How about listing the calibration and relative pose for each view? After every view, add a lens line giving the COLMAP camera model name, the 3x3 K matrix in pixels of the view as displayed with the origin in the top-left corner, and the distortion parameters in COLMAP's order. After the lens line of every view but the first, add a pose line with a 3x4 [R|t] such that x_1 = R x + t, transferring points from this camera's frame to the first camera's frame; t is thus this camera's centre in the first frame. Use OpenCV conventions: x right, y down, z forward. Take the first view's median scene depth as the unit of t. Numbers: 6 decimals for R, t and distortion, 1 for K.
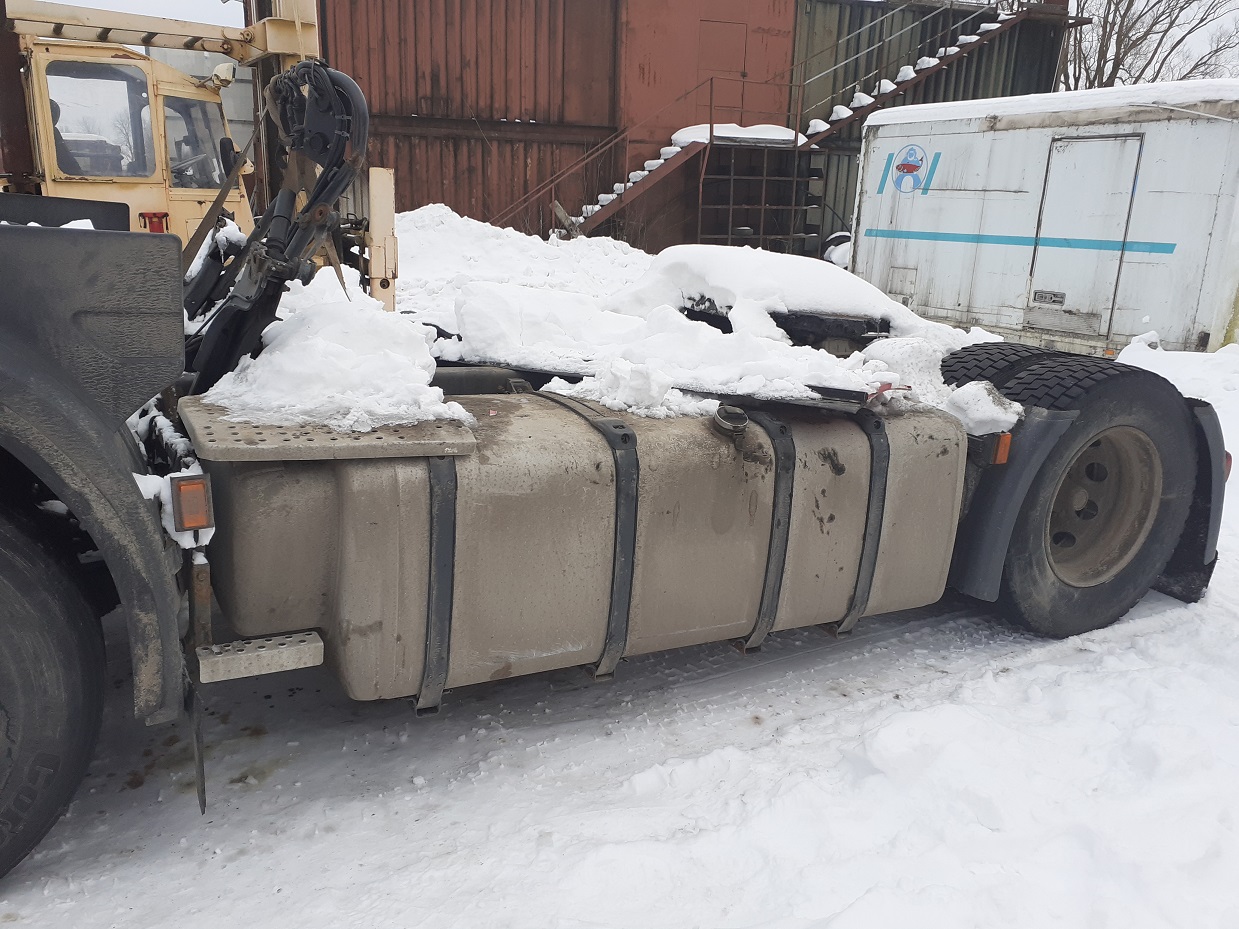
lens RADIAL K [[980.6, 0, 619.5], [0, 980.6, 464.5], [0, 0, 1]] dist [0.033941, -0.030982]
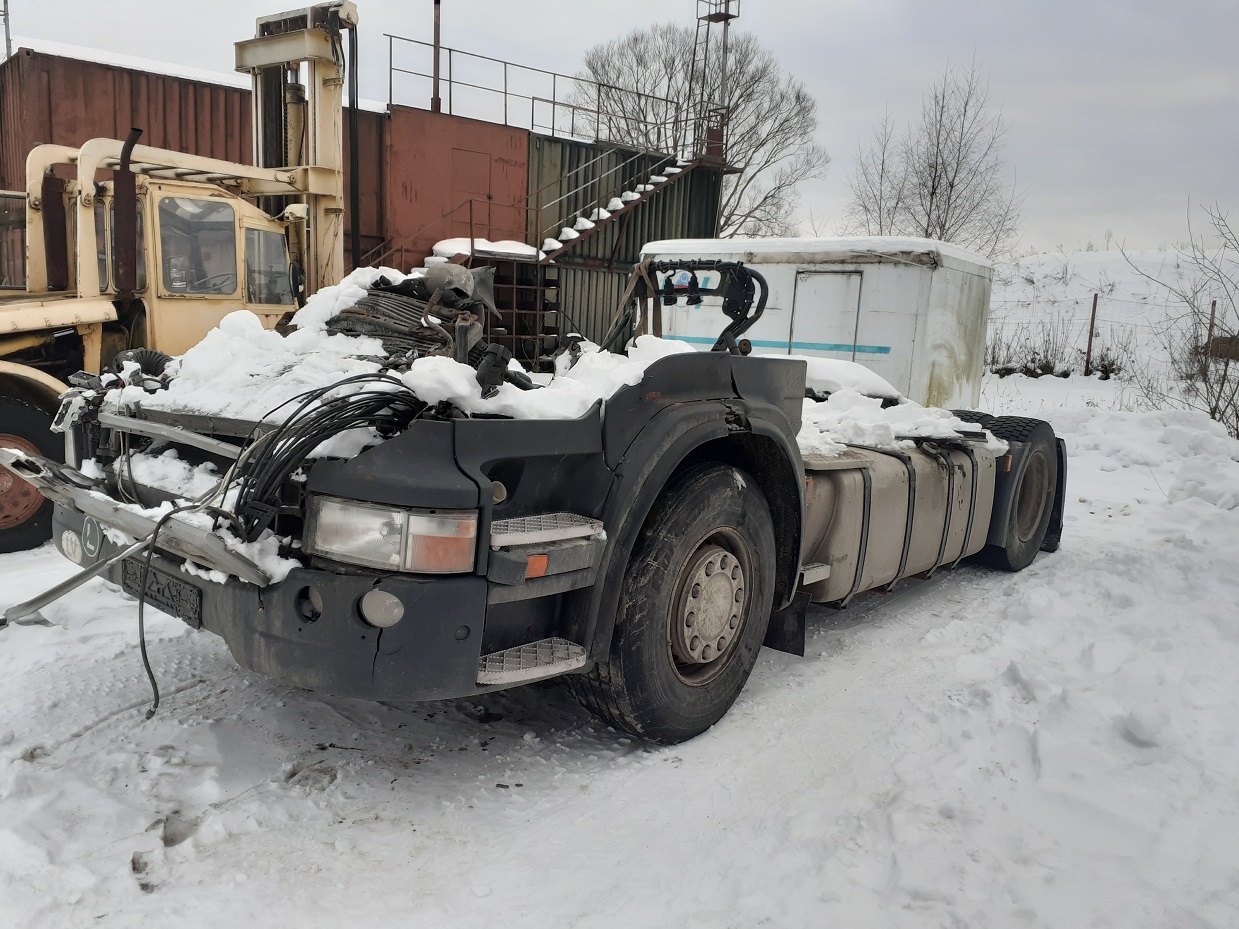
lens RADIAL K [[996.3, 0, 619.5], [0, 996.3, 464.5], [0, 0, 1]] dist [0.144495, -0.316638]
pose [[0.919632, -0.046643, 0.390001, -0.230759], [0.083177, 0.993531, -0.077310, 0.016329], [-0.383872, 0.103536, 0.917563, -0.106725]]
